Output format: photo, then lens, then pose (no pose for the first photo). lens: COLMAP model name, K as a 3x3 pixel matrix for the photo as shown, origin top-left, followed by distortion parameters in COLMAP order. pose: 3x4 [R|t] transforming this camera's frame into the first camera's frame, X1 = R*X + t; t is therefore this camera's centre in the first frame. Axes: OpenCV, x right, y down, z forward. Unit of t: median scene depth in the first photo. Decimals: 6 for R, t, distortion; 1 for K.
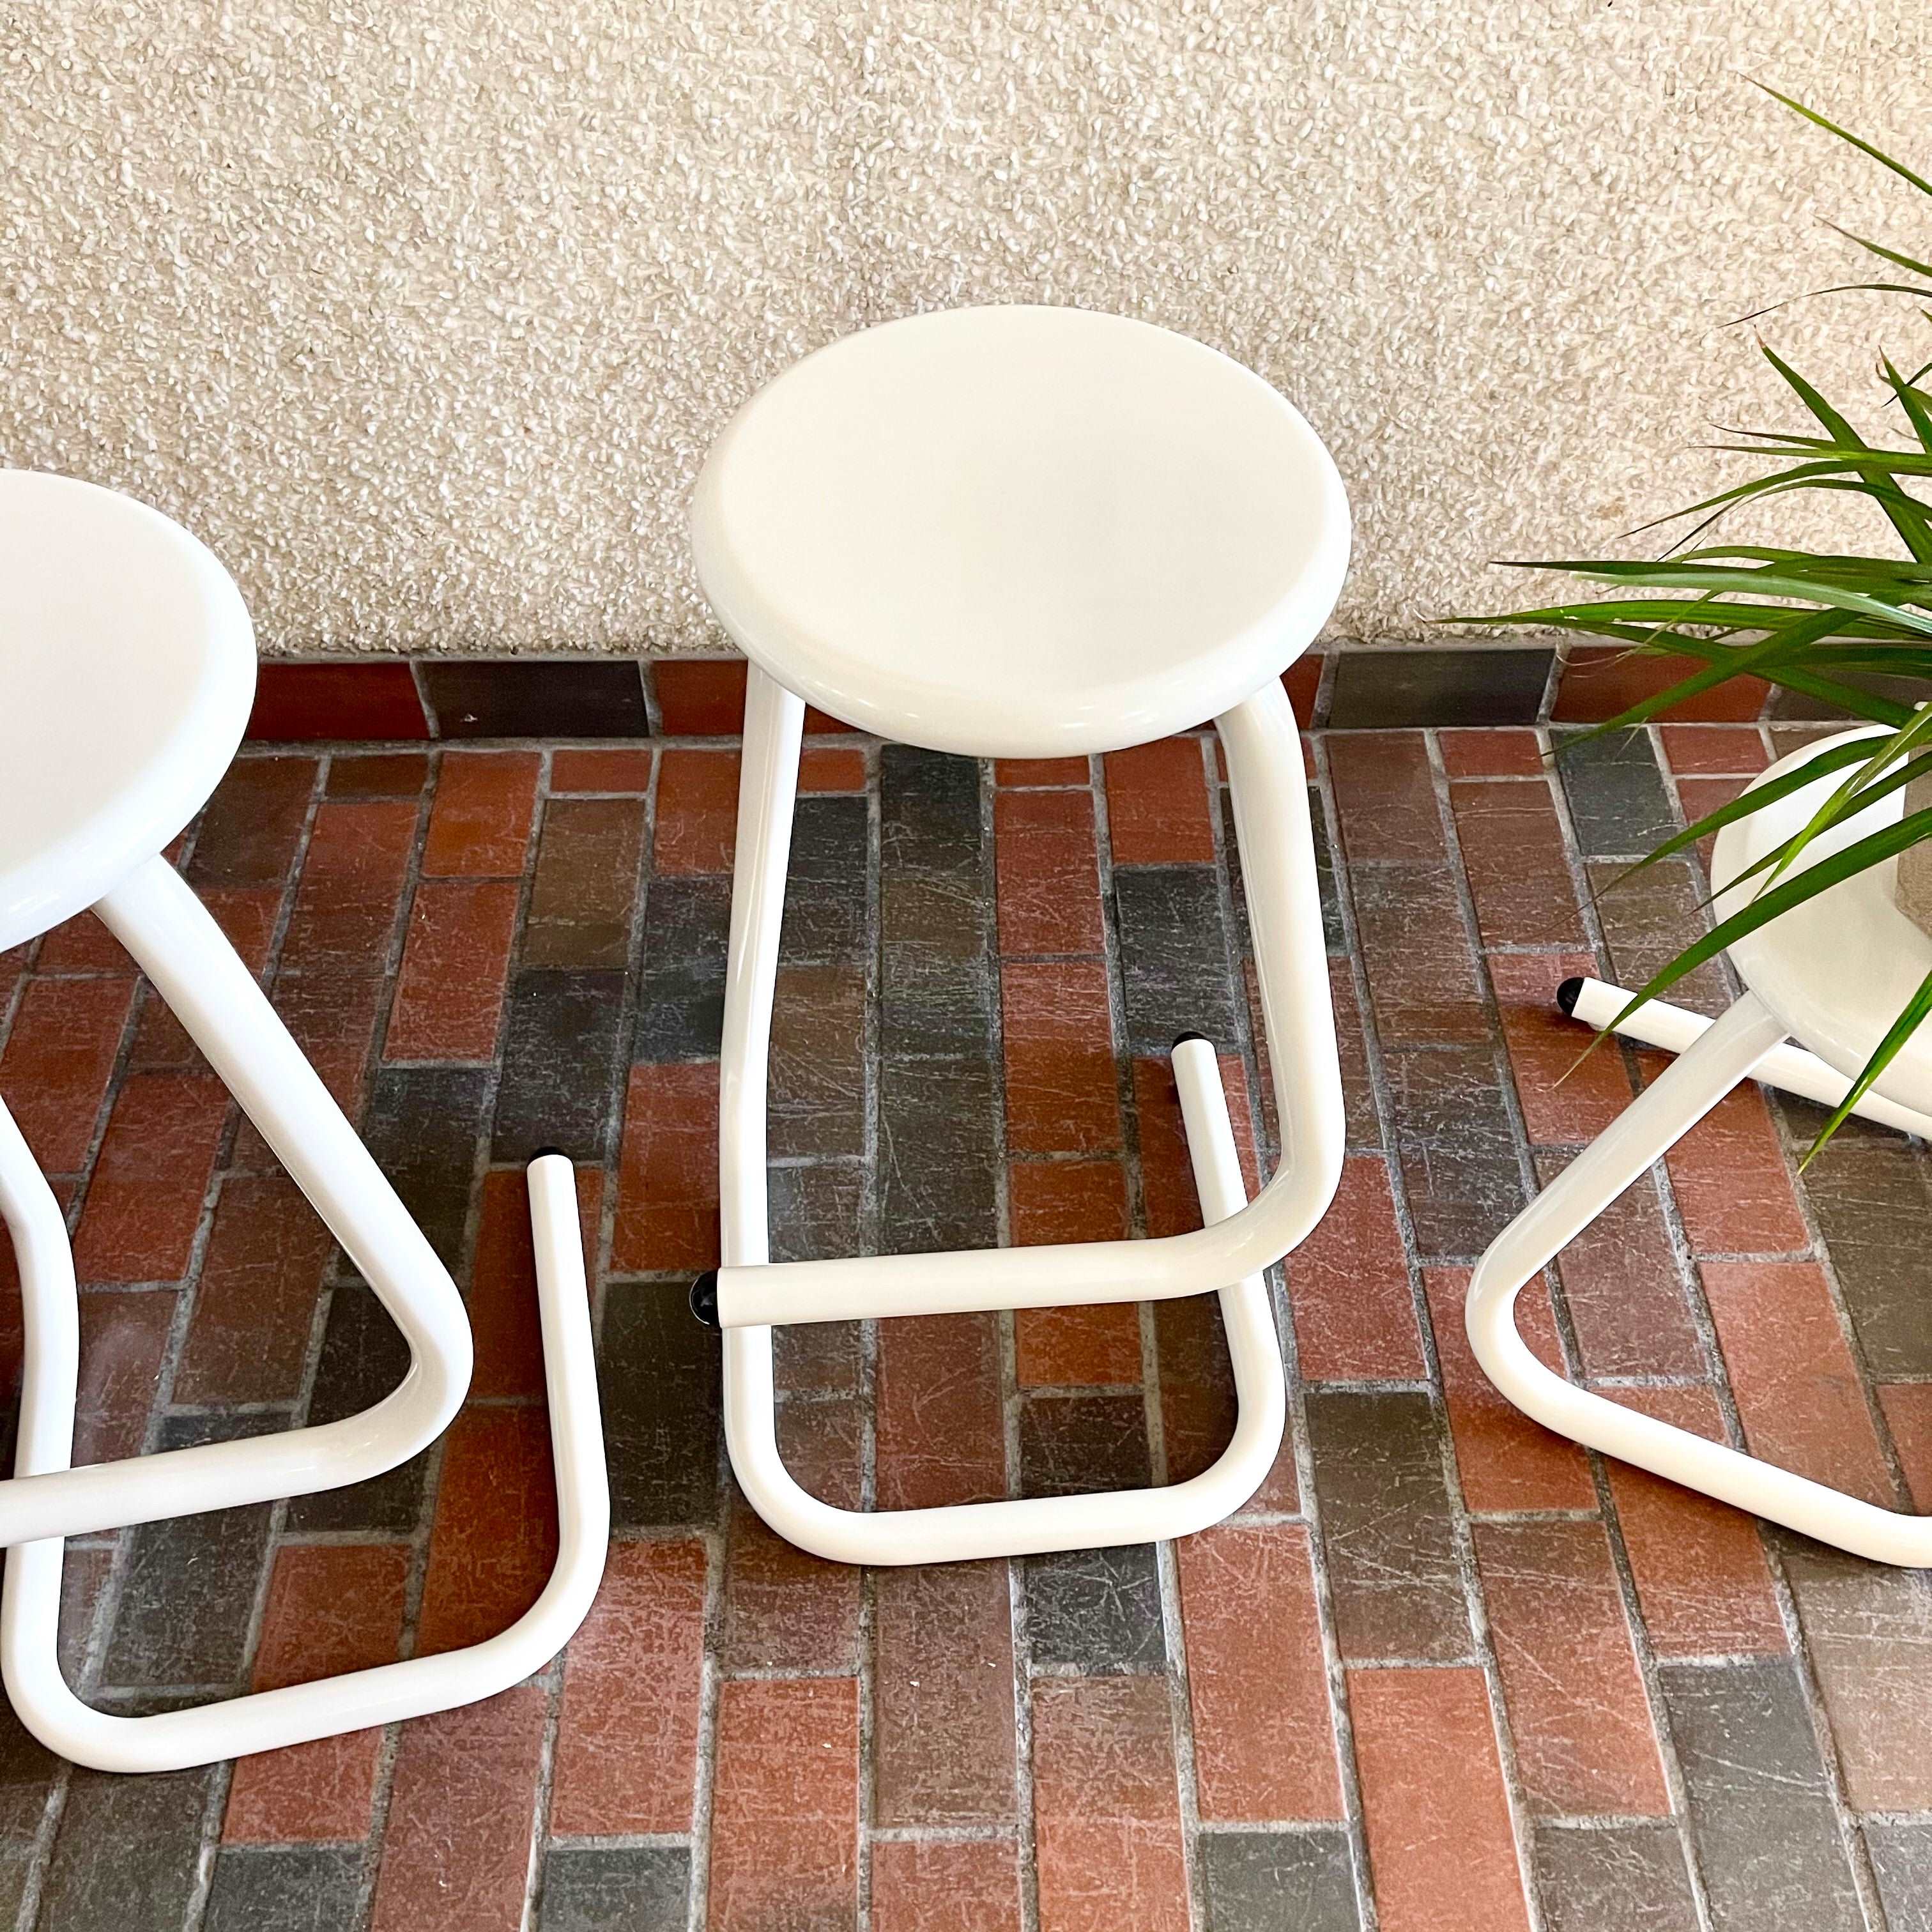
lens RADIAL K [[1959.9, 0, 955.2], [0, 1959.9, 976.5], [0, 0, 1]] dist [0.033460, -0.011410]
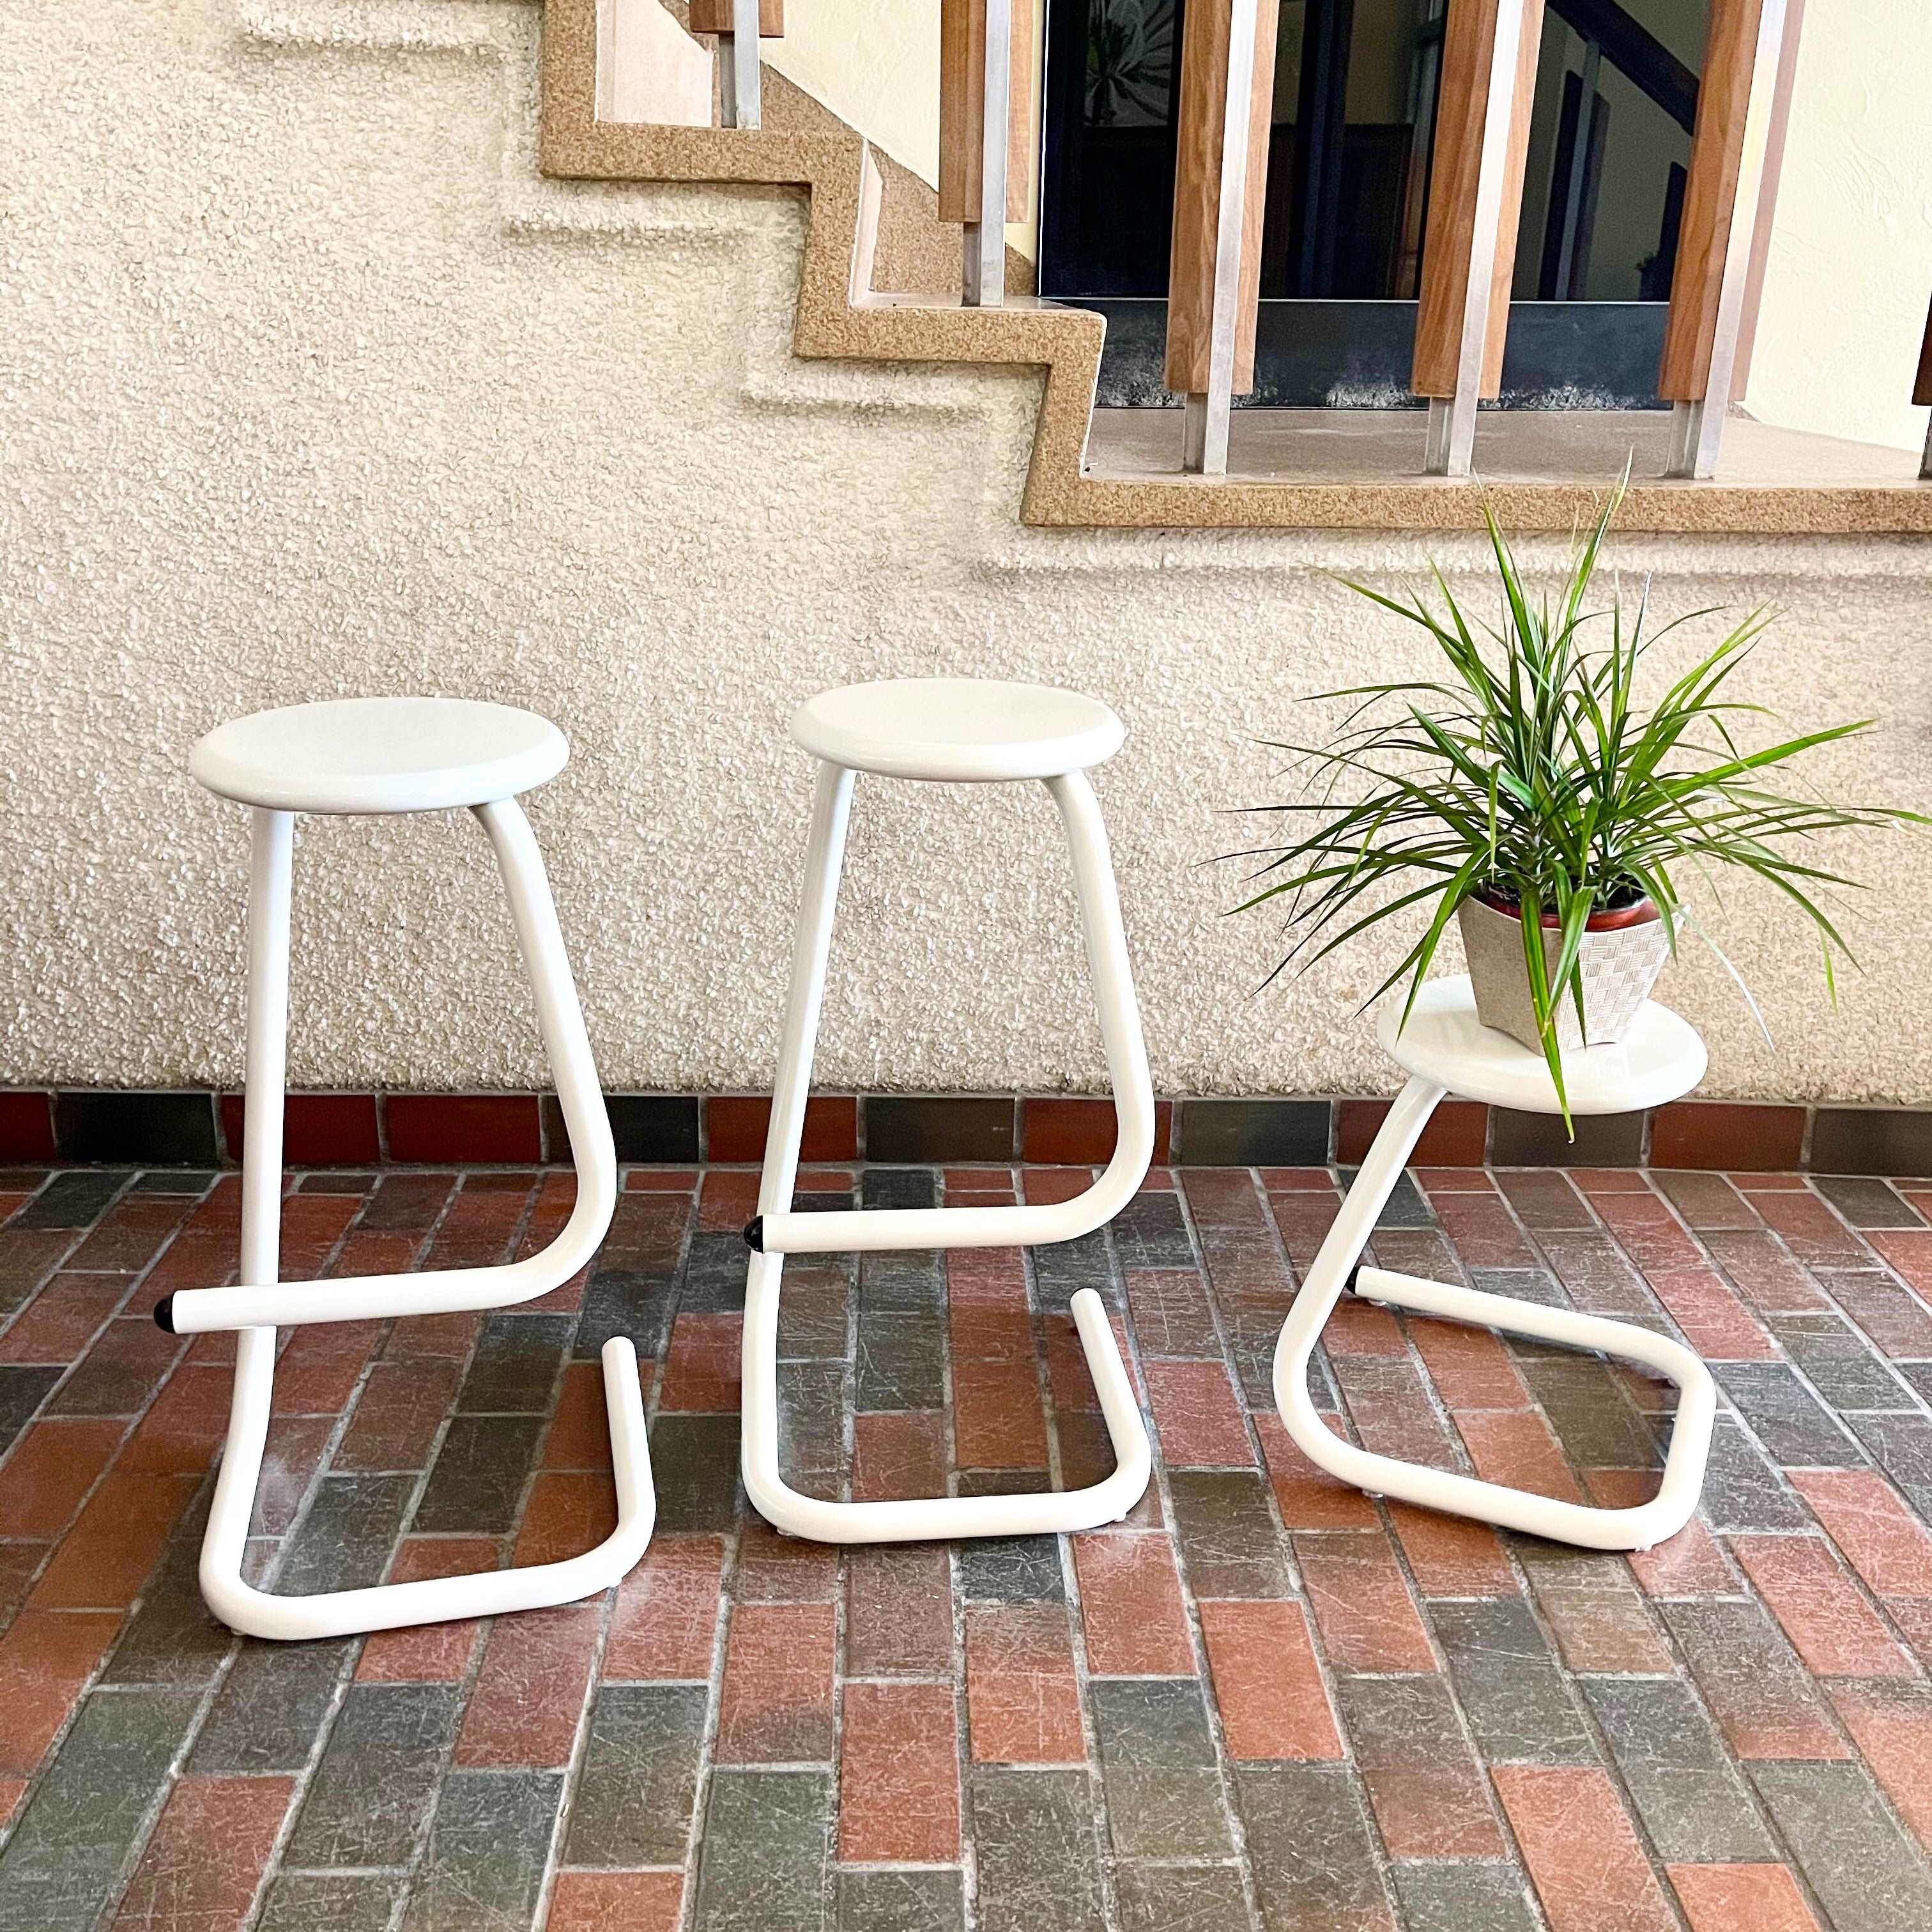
lens RADIAL K [[1949.4, 0, 966.0], [0, 1949.4, 966.0], [0, 0, 1]] dist [0.186474, -0.645087]
pose [[0.999583, 0.017758, 0.022783, 0.000736], [-0.003005, 0.848359, -0.529413, 0.627942], [-0.028729, 0.529124, 0.848058, -0.335240]]
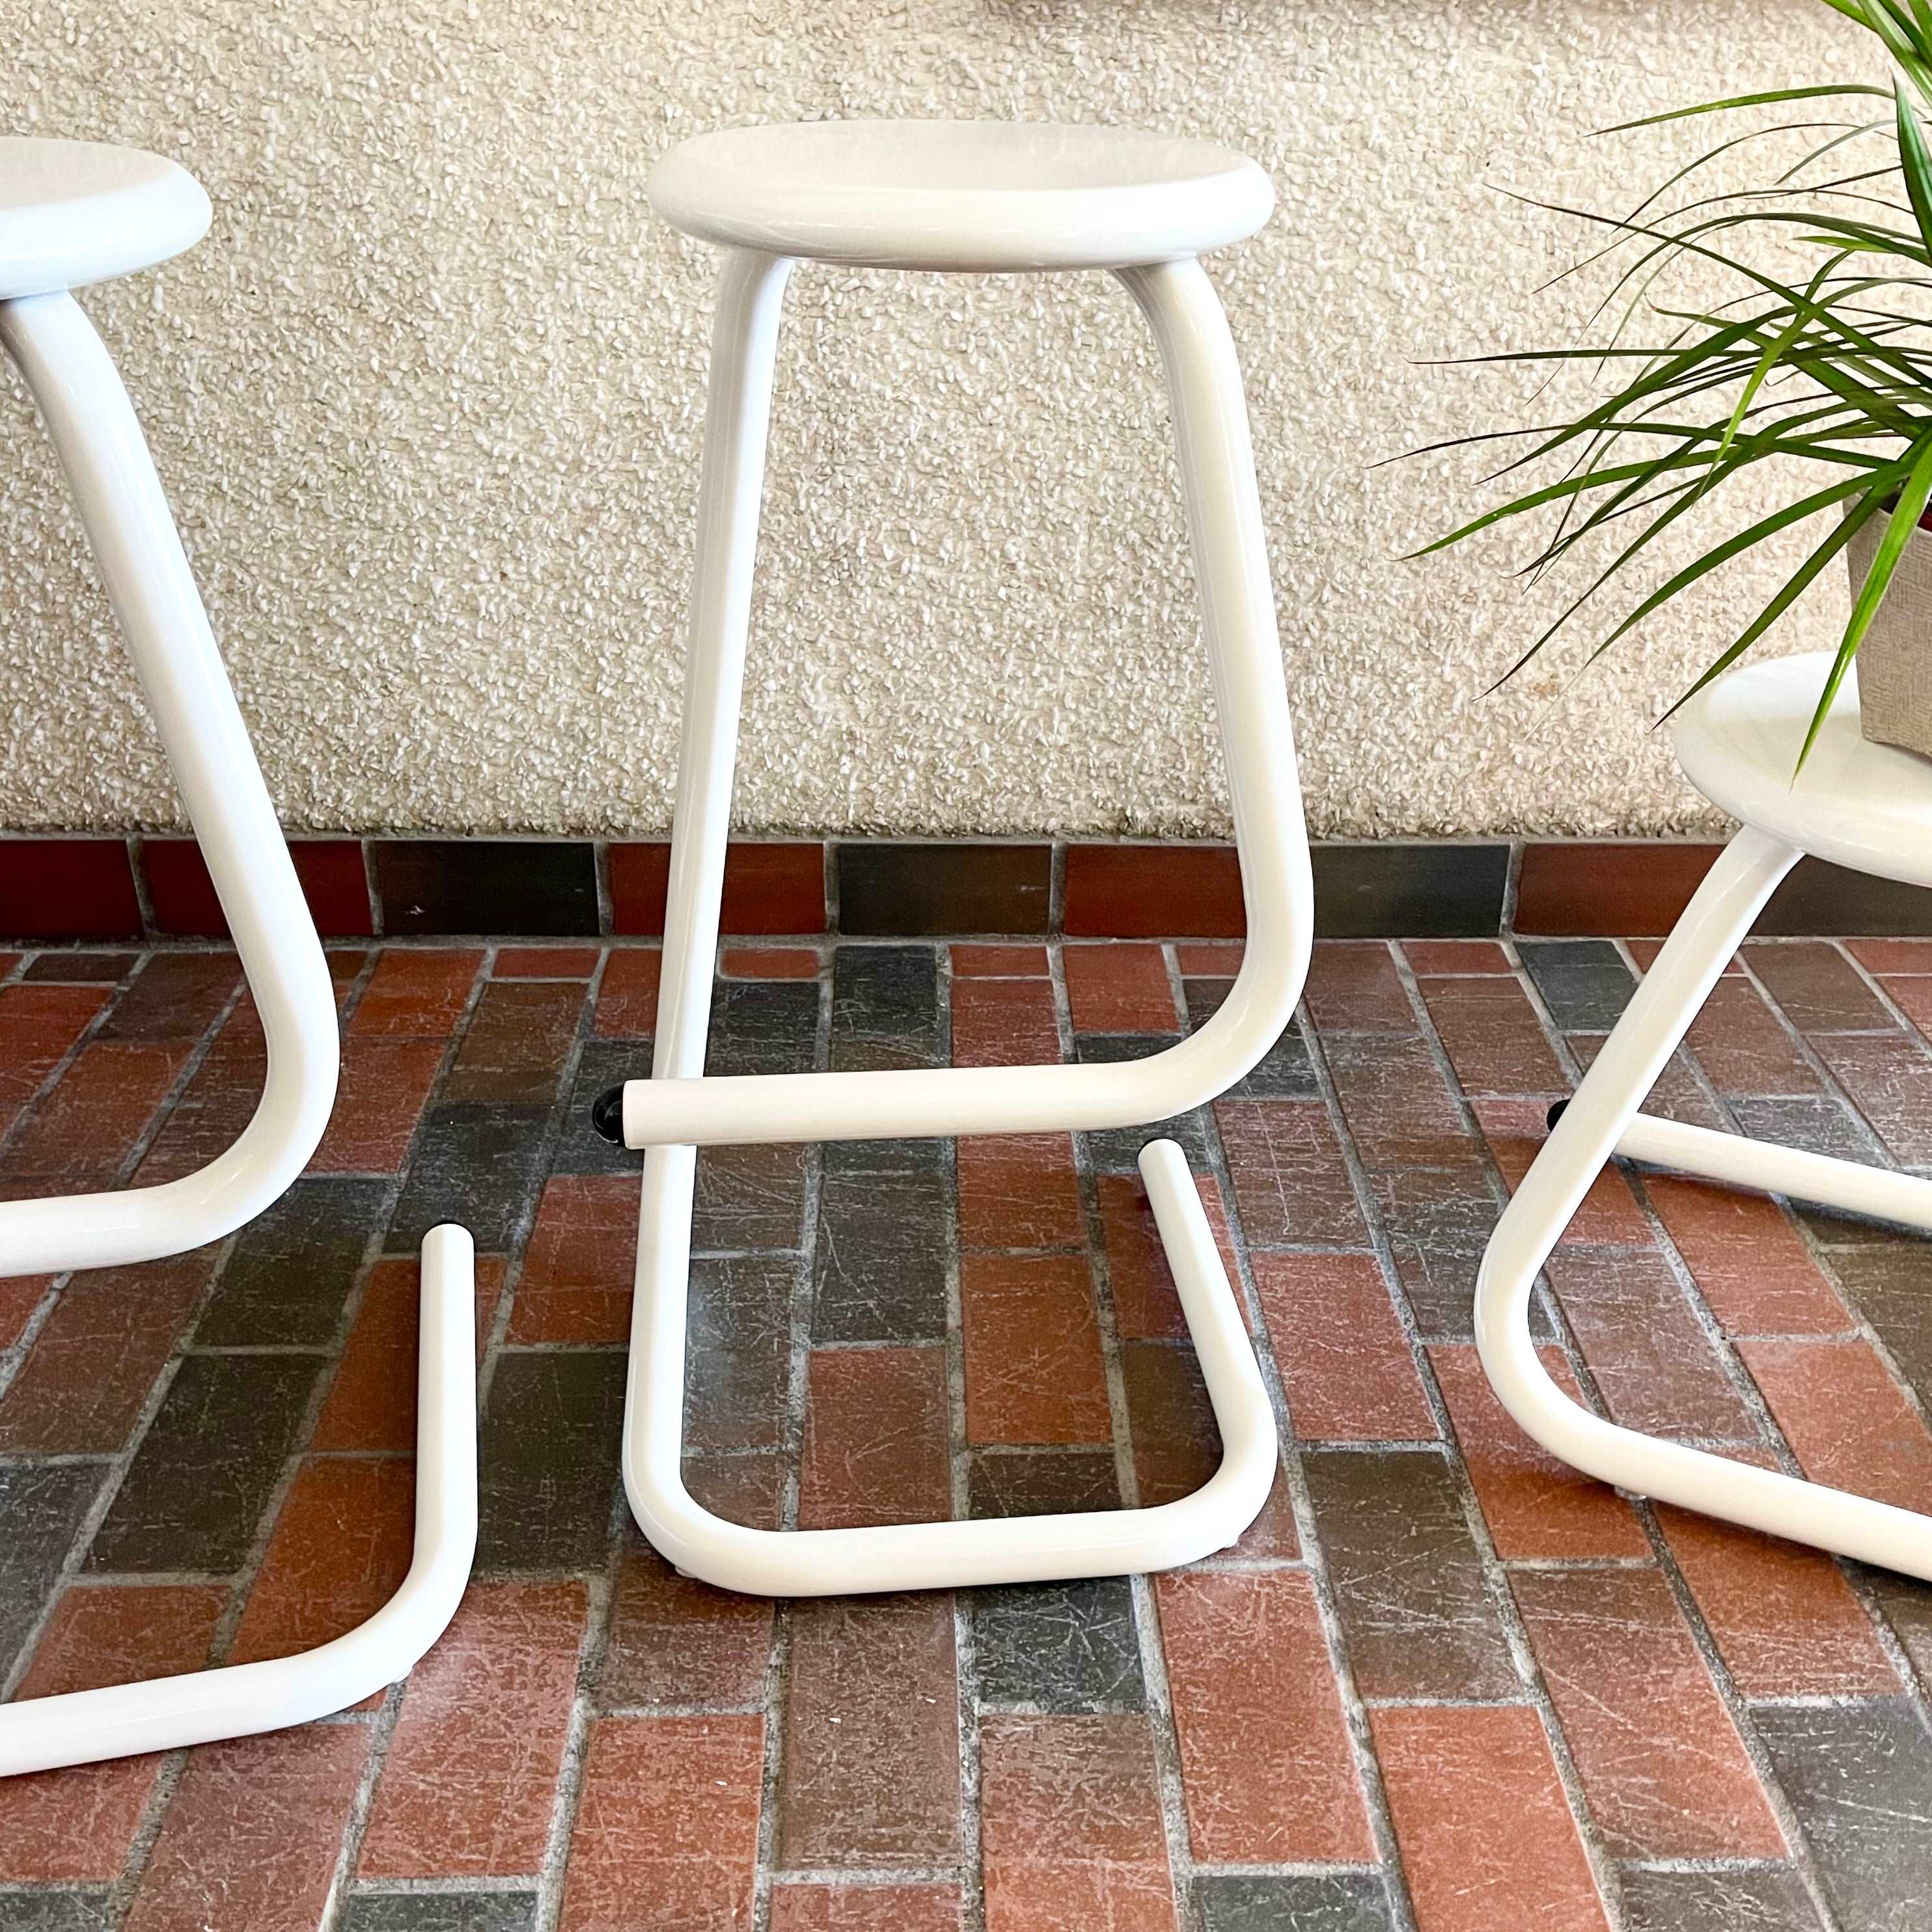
lens RADIAL K [[1997.6, 0, 966.9], [0, 1997.6, 965.5], [0, 0, 1]] dist [0.047098, -0.047927]
pose [[0.999800, 0.011943, 0.016017, 0.014796], [-0.004623, 0.918209, -0.396070, 0.359295], [-0.019437, 0.395917, 0.918081, 0.108864]]
